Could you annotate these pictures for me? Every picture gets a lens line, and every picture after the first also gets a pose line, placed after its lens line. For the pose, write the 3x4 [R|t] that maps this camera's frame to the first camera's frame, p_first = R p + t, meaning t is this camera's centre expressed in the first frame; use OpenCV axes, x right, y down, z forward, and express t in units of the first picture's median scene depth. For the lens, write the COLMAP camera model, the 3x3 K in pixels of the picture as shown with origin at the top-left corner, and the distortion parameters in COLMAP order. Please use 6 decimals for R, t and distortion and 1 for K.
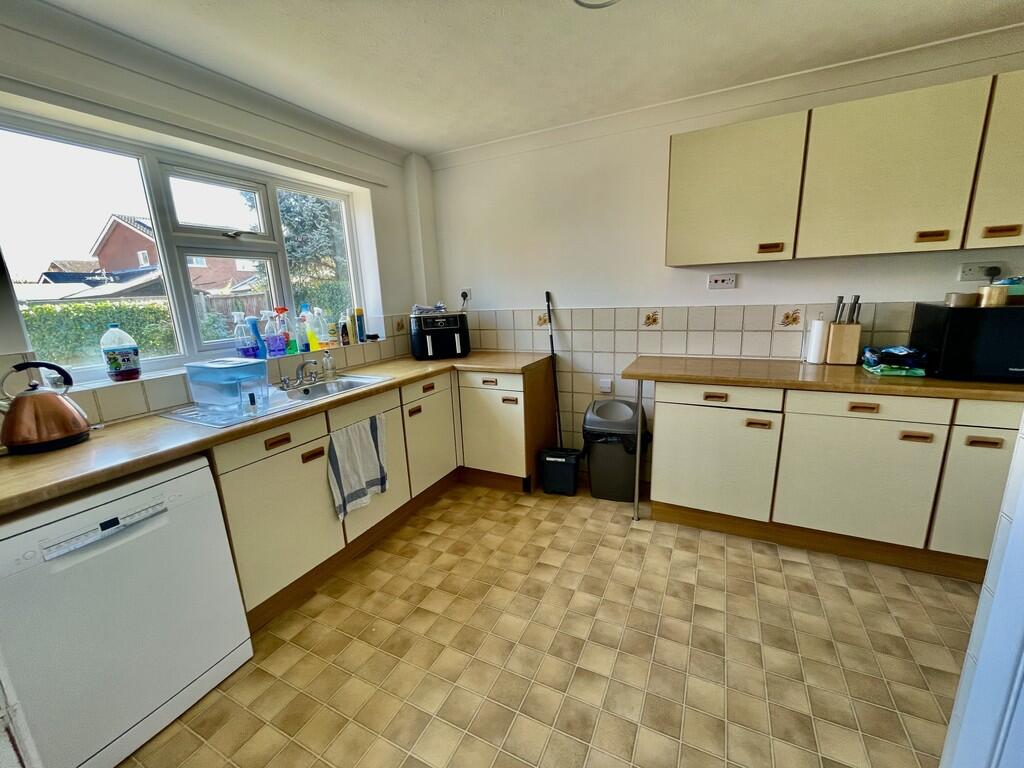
lens RADIAL K [[416.8, 0, 512.0], [0, 416.8, 384.0], [0, 0, 1]] dist [0.001611, 0.000127]
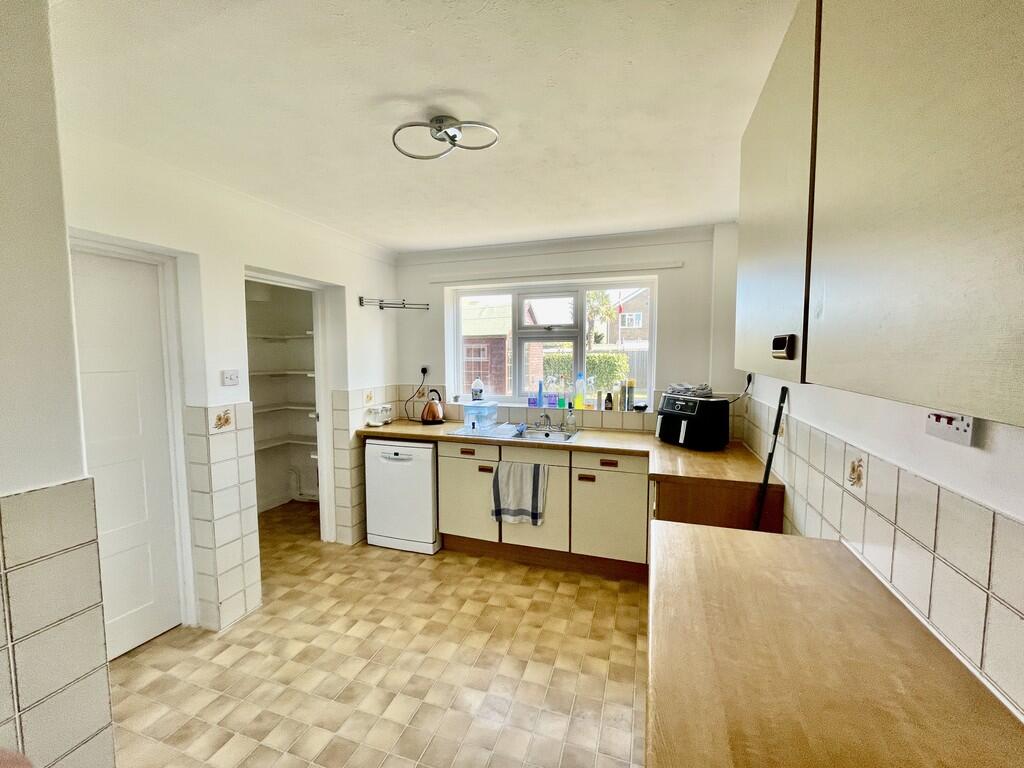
lens RADIAL K [[416.8, 0, 512.0], [0, 416.8, 384.0], [0, 0, 1]] dist [0.001611, 0.000127]
pose [[0.134566, 0.115733, -0.984123, 0.911194], [-0.218983, 0.972074, 0.084373, -0.258983], [0.966405, 0.204153, 0.156152, 0.676643]]
